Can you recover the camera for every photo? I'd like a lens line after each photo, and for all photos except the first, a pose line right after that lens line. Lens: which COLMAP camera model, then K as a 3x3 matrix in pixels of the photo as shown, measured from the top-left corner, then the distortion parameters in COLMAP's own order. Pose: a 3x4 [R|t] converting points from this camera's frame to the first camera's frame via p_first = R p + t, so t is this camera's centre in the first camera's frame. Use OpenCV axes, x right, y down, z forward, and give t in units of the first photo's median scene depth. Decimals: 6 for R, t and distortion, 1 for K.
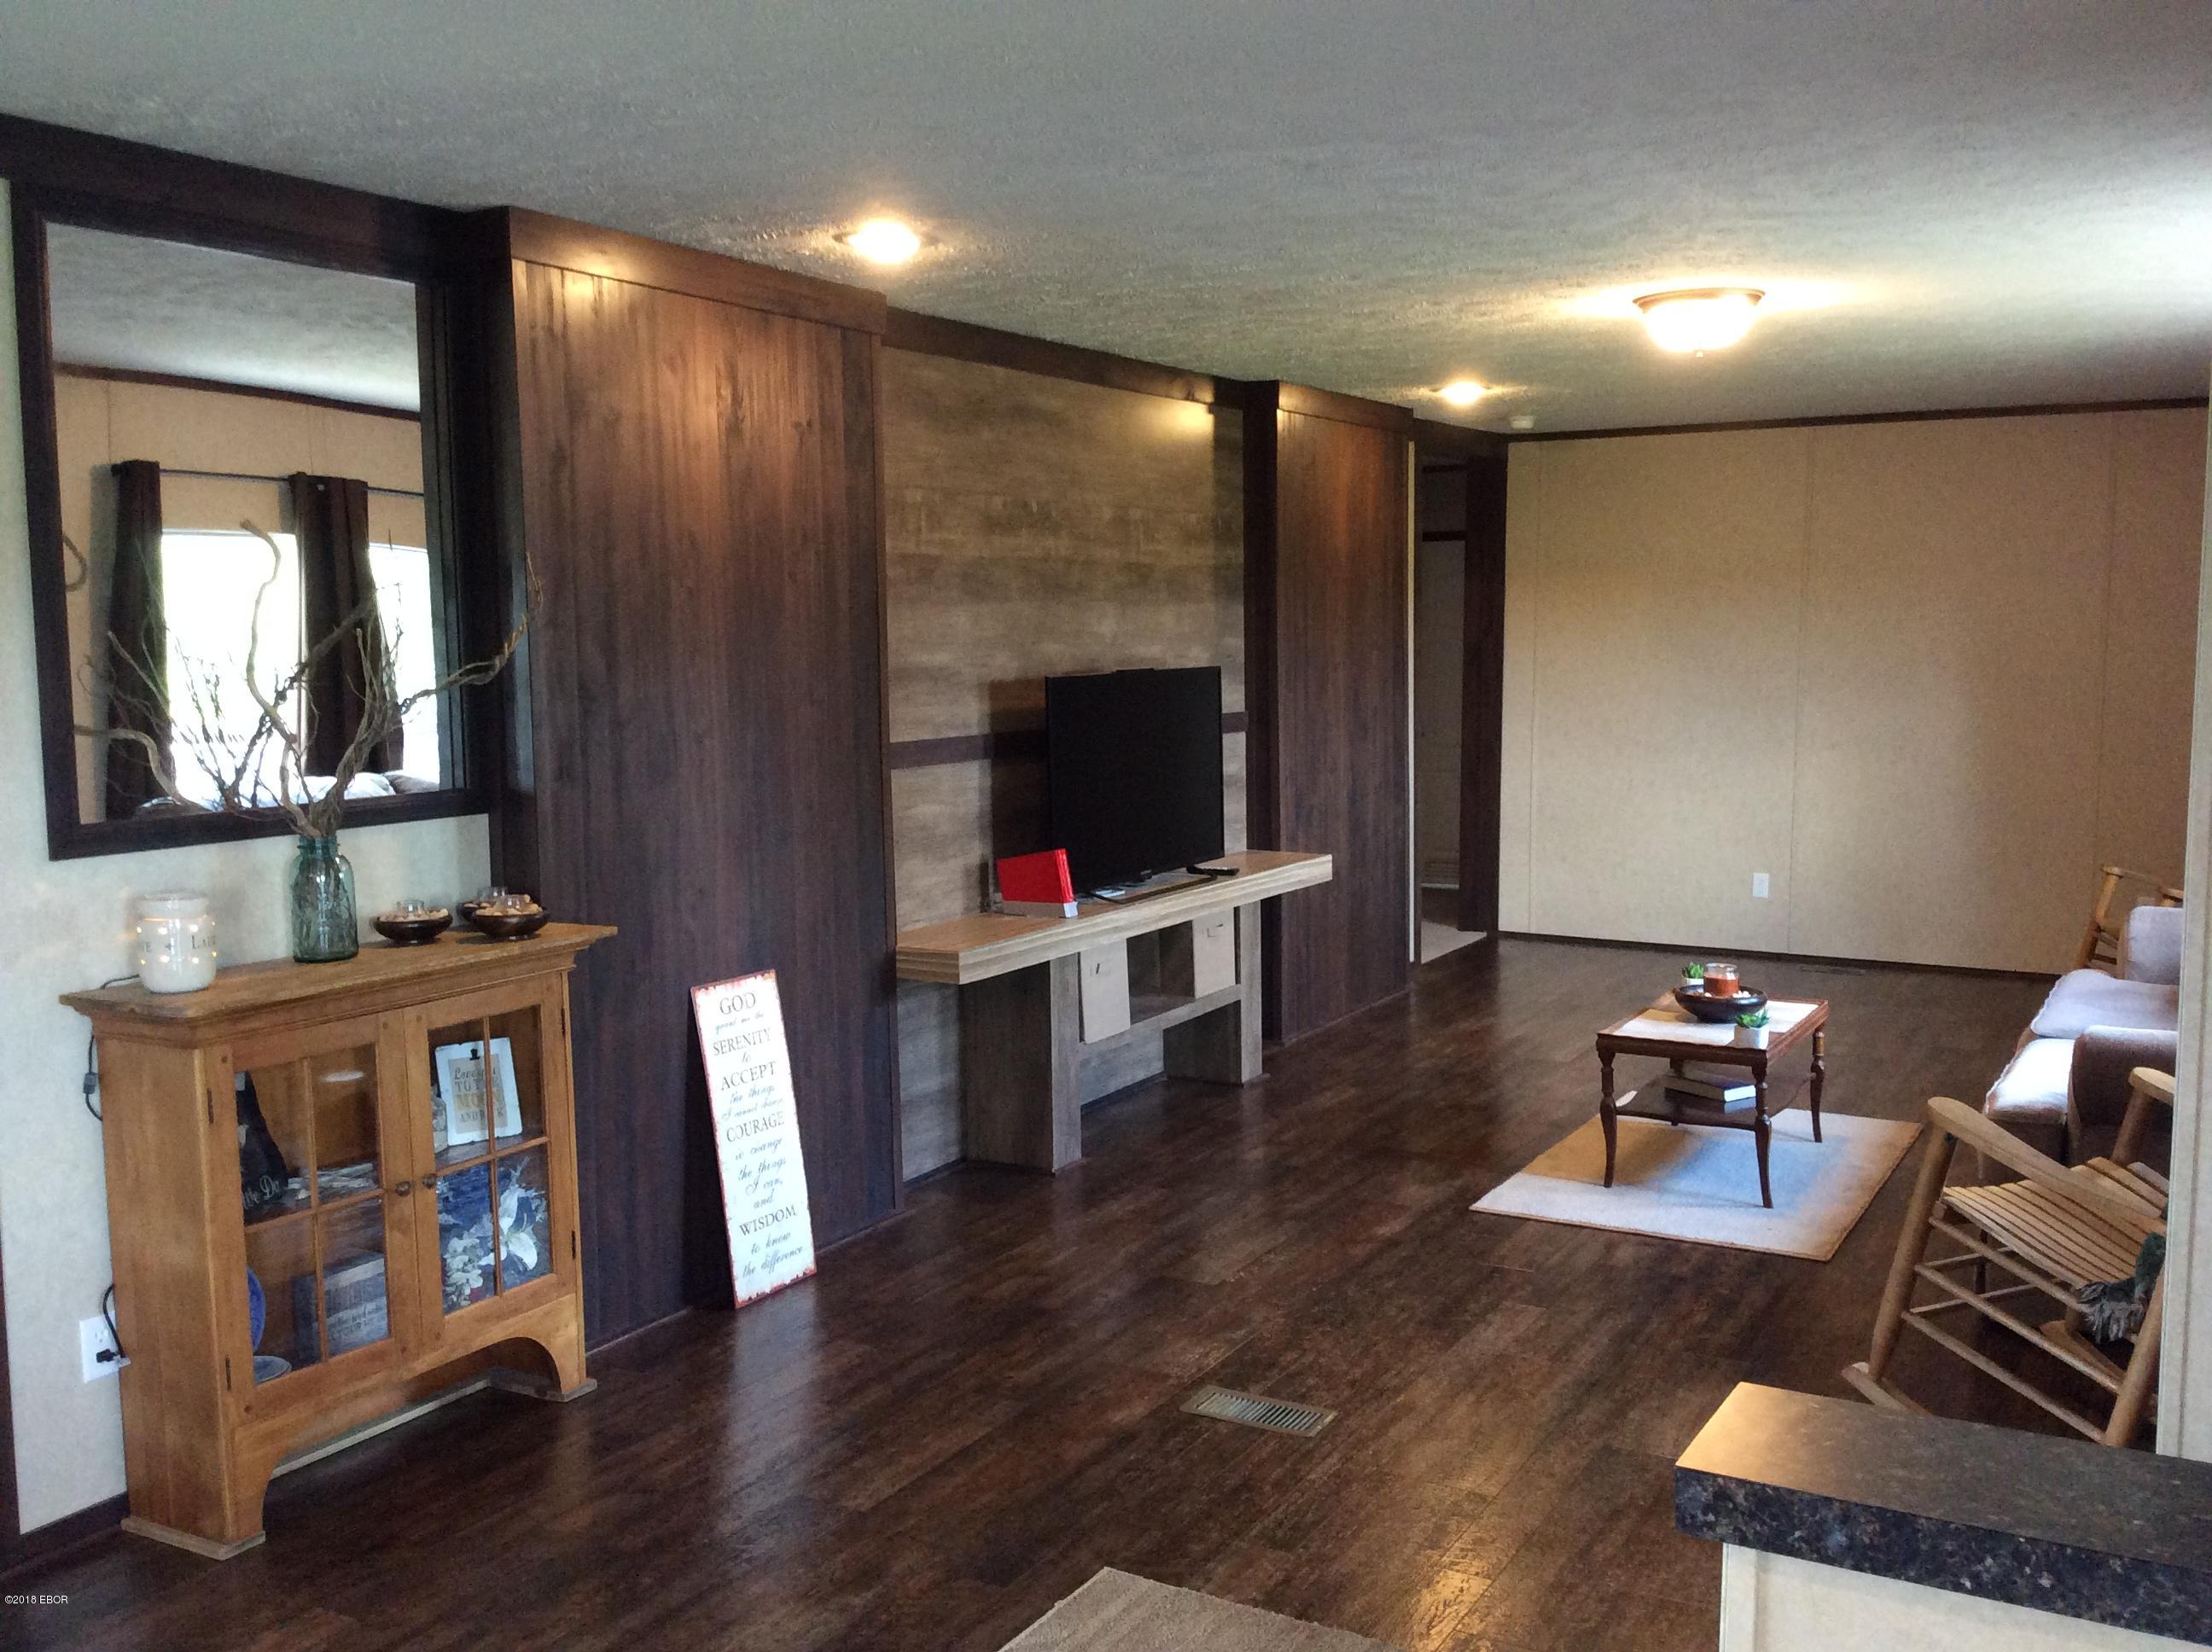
lens RADIAL K [[2000.4, 0, 1114.9], [0, 2000.4, 849.8], [0, 0, 1]] dist [0.121303, -0.218265]
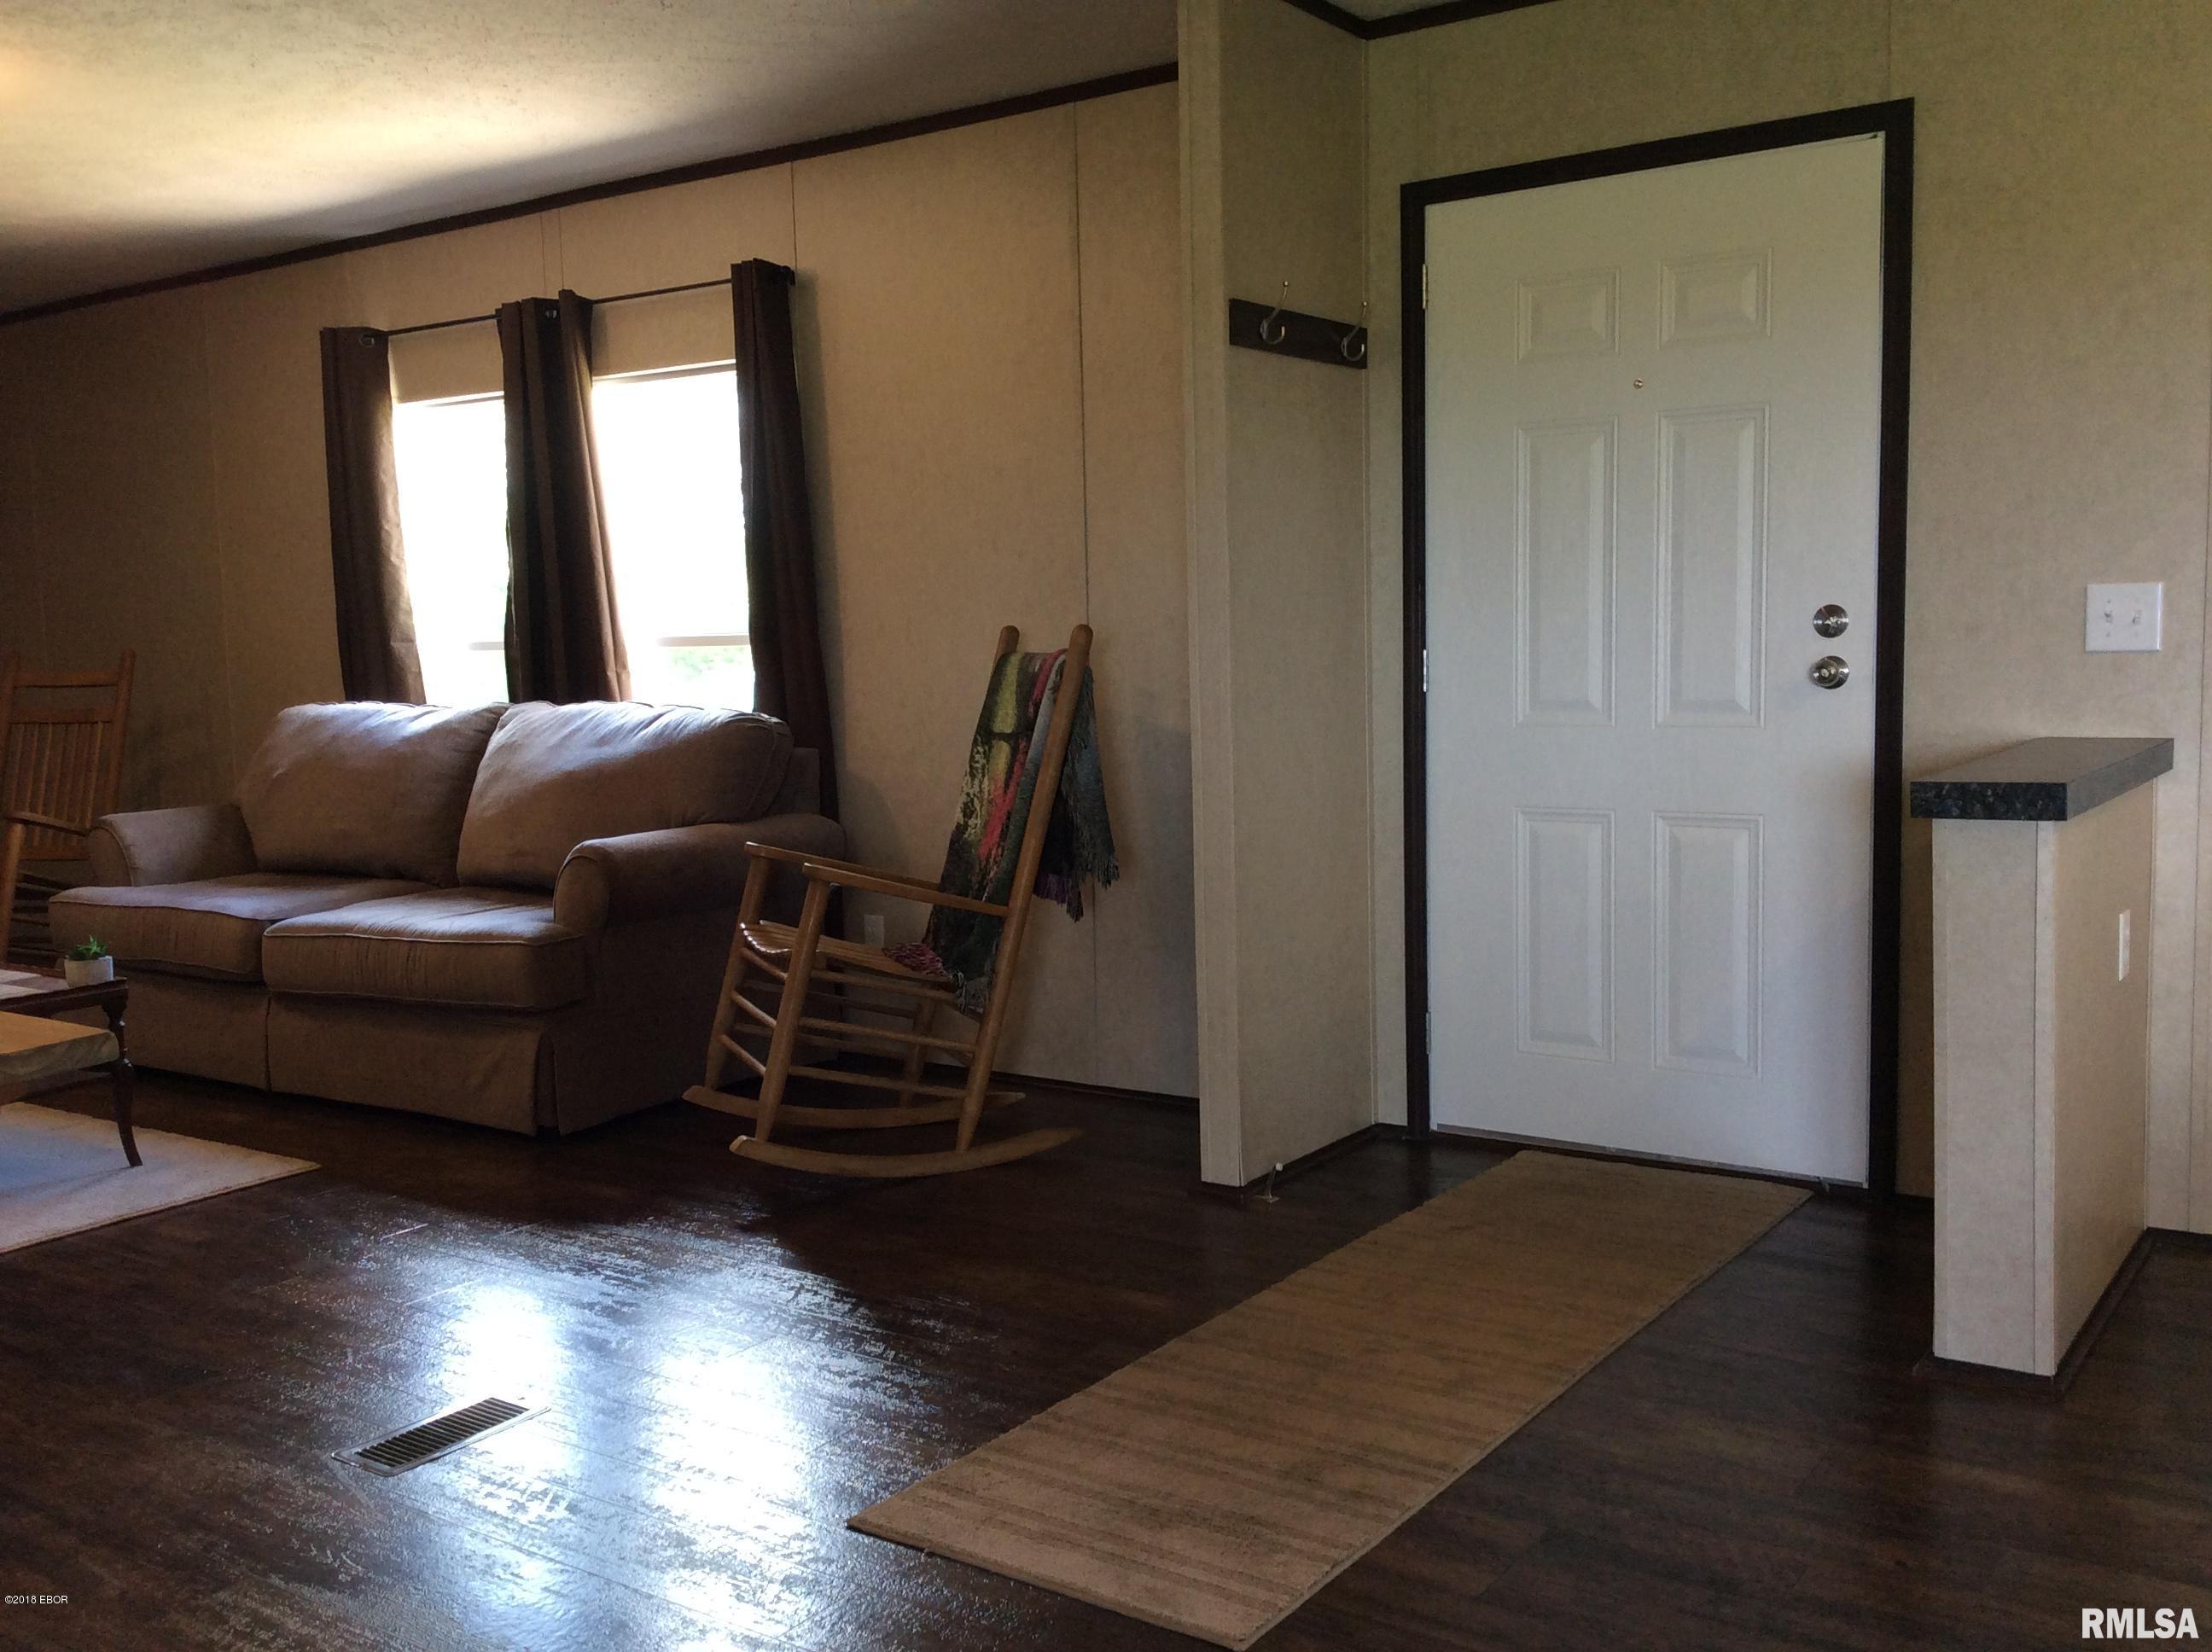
lens RADIAL K [[2019.6, 0, 1113.9], [0, 2019.6, 824.2], [0, 0, 1]] dist [0.127296, -0.255733]
pose [[0.093087, -0.093401, 0.991267, -0.498260], [0.139109, 0.987045, 0.079940, 0.025351], [-0.985892, 0.130453, 0.104874, 0.513043]]
